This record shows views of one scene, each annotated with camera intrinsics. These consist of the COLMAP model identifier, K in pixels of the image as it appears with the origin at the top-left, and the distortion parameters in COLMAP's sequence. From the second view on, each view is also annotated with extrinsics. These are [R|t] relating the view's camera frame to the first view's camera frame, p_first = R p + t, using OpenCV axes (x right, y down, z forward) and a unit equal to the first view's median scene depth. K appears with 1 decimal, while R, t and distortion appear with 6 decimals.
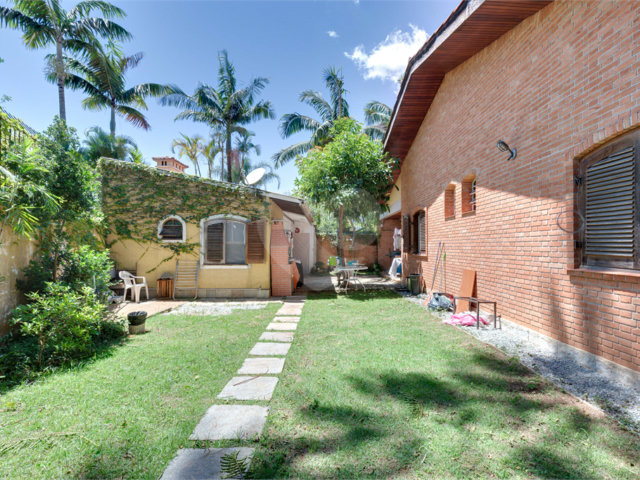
lens RADIAL K [[348.8, 0, 308.1], [0, 348.8, 239.8], [0, 0, 1]] dist [0.001817, -0.000465]
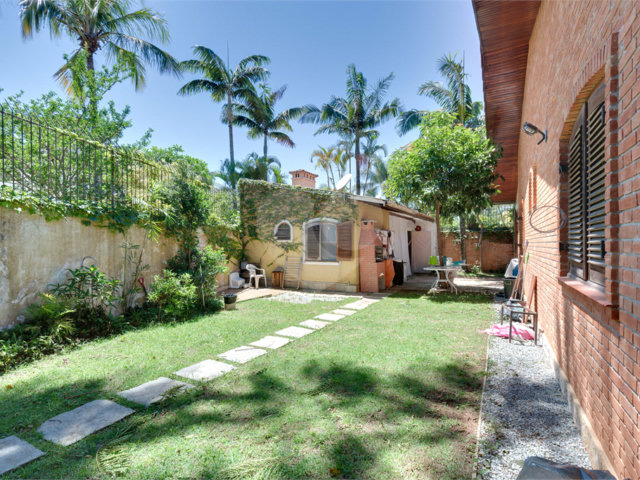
lens RADIAL K [[348.8, 0, 308.1], [0, 348.8, 239.8], [0, 0, 1]] dist [0.001817, -0.000465]
pose [[0.850579, -0.007654, -0.525791, 0.329970], [0.014038, 0.999868, 0.008155, -0.009662], [0.525659, -0.014318, 0.850575, -0.000420]]
